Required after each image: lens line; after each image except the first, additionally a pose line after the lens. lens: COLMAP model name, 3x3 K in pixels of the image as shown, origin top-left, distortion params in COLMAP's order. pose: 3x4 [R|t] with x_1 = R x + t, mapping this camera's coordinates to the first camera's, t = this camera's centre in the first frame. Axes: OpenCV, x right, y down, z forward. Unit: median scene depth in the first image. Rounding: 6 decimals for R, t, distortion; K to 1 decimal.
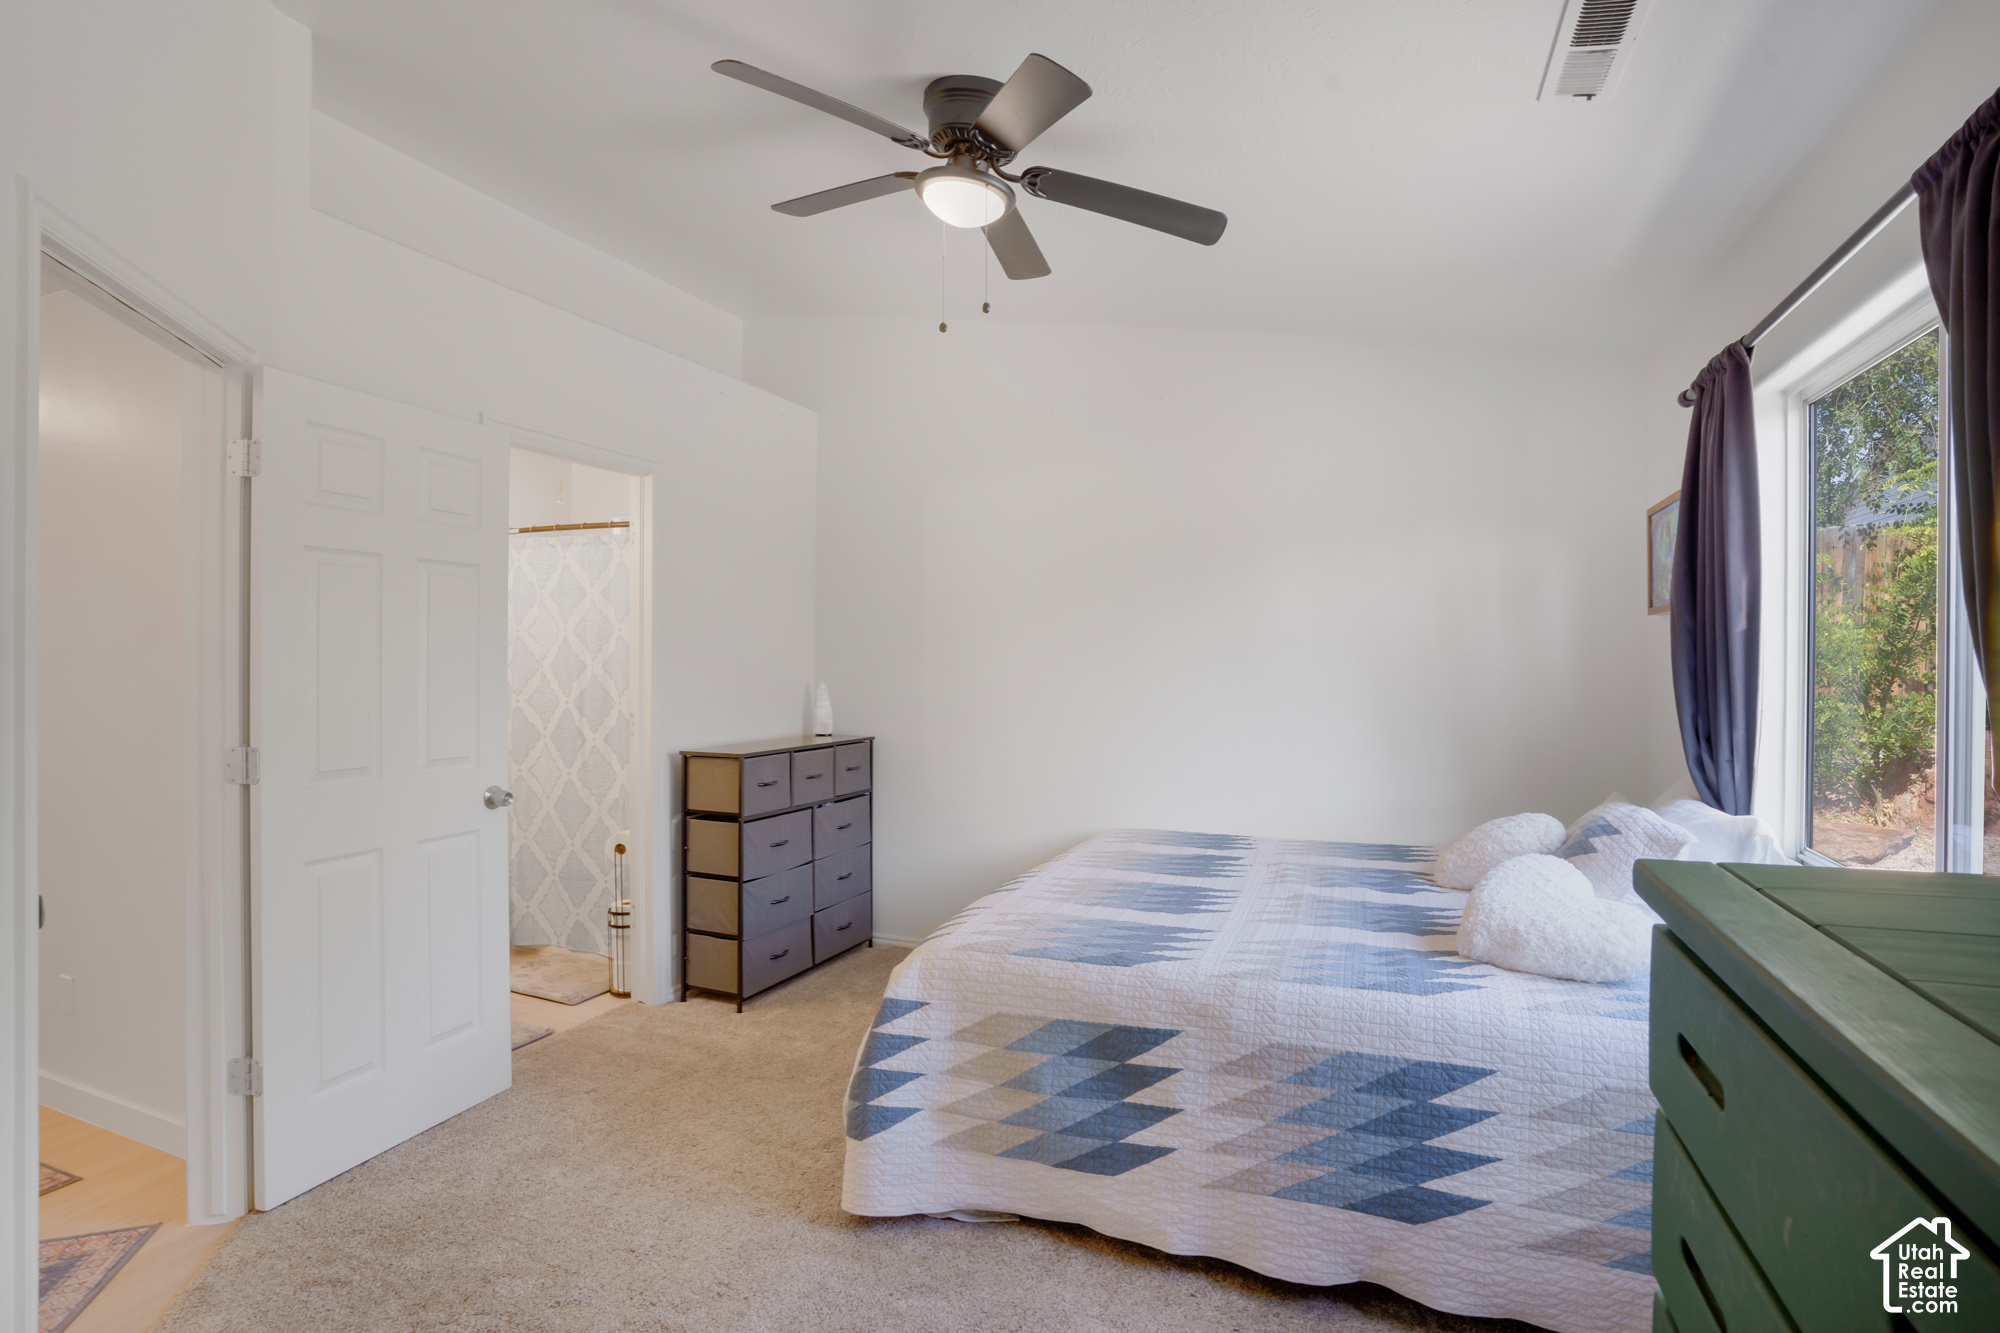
lens RADIAL K [[987.9, 0, 997.7], [0, 987.9, 674.2], [0, 0, 1]] dist [-0.096295, 0.052093]
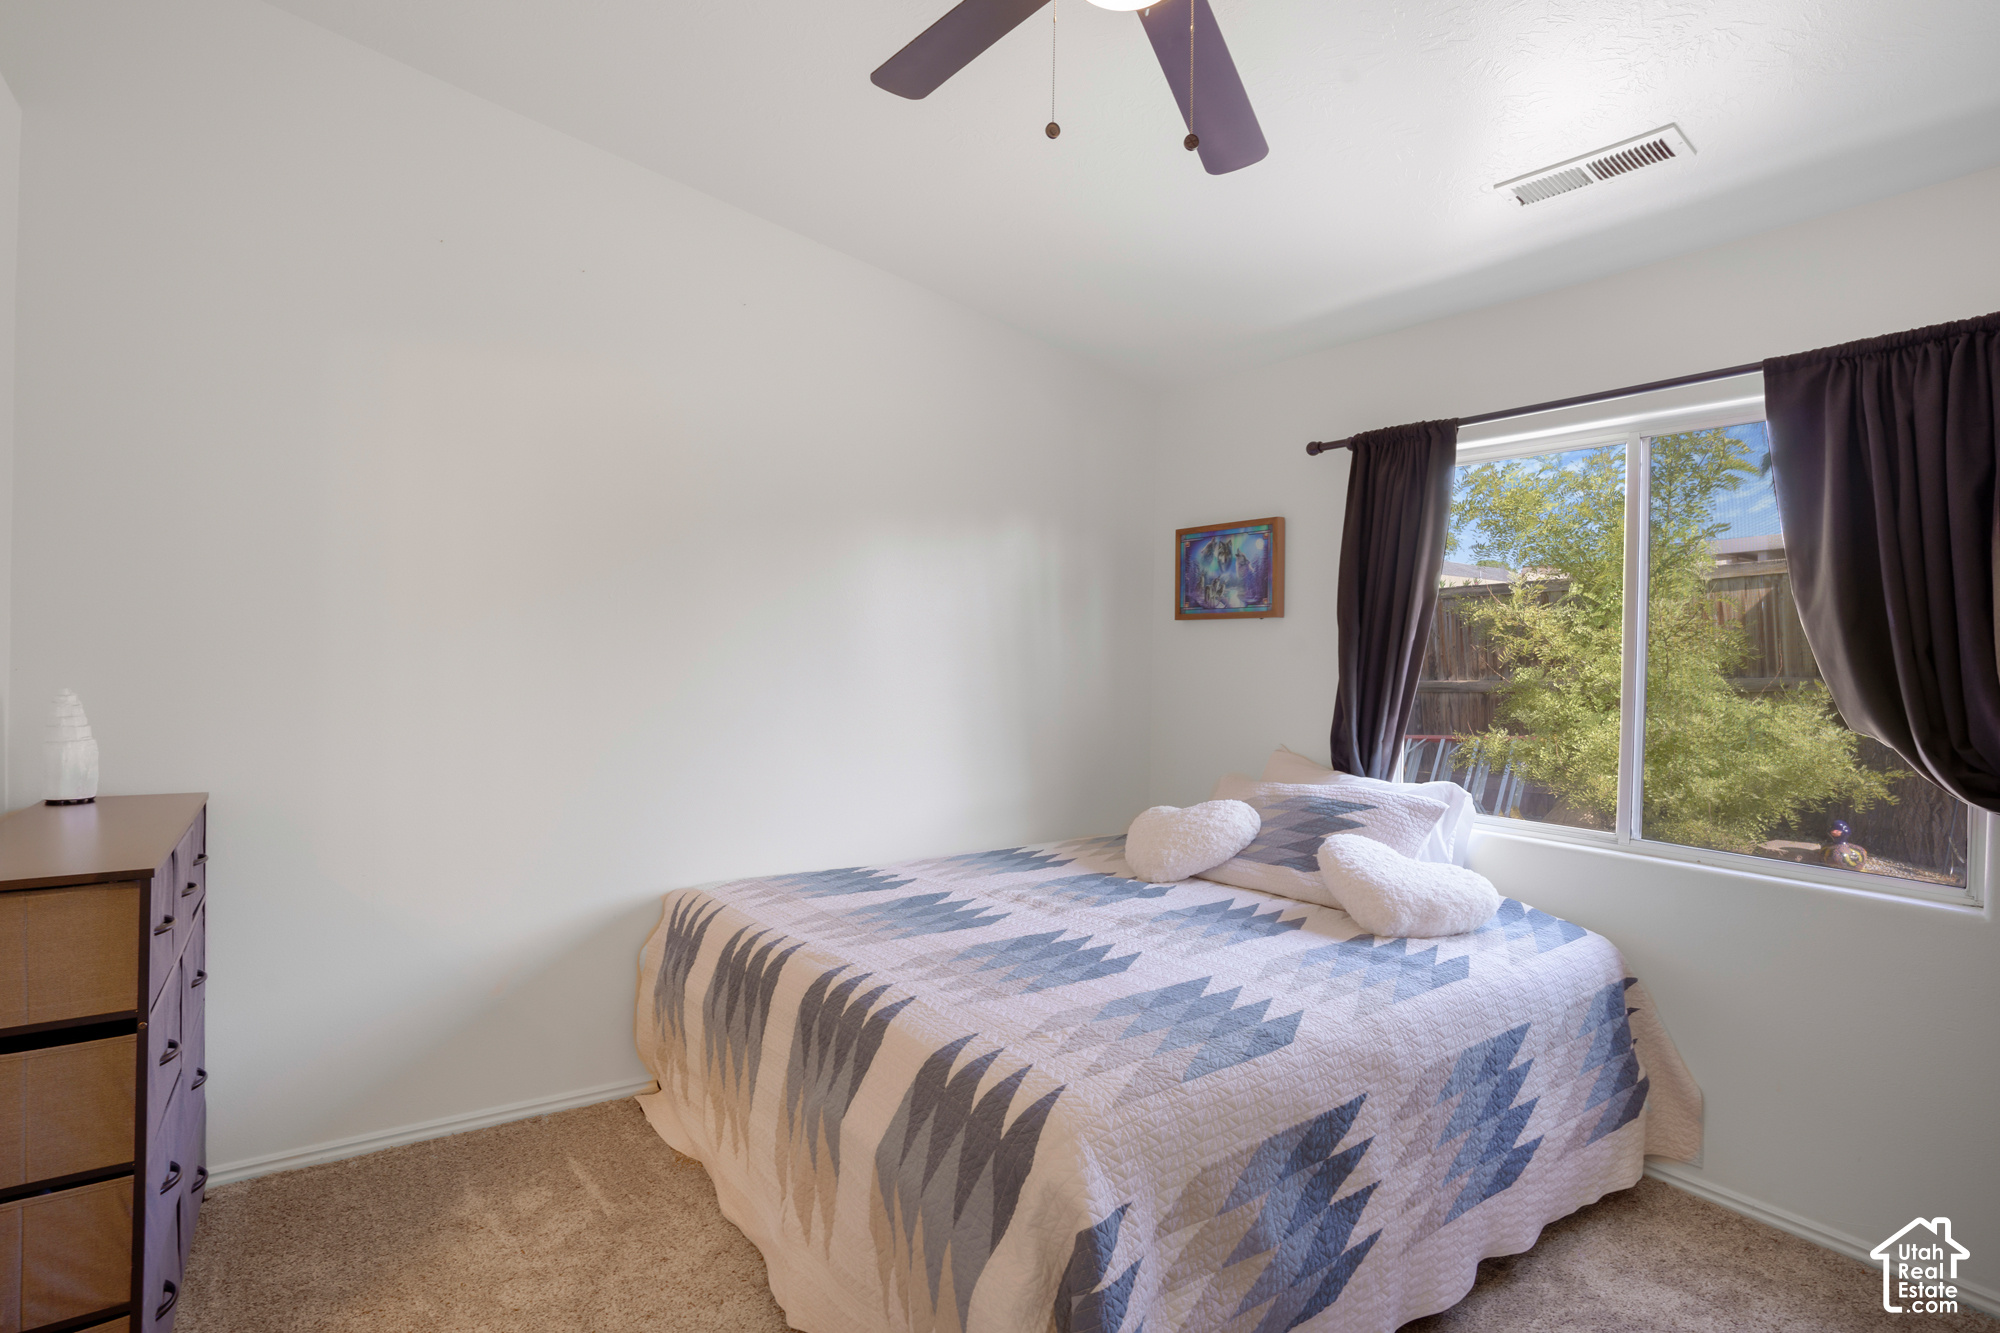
lens RADIAL K [[987.9, 0, 997.7], [0, 987.9, 674.2], [0, 0, 1]] dist [-0.096295, 0.052093]
pose [[0.537681, -0.002554, 0.843145, -0.683070], [-0.004541, 0.999972, 0.005925, -0.009401], [-0.843136, -0.007014, 0.537654, 0.789473]]
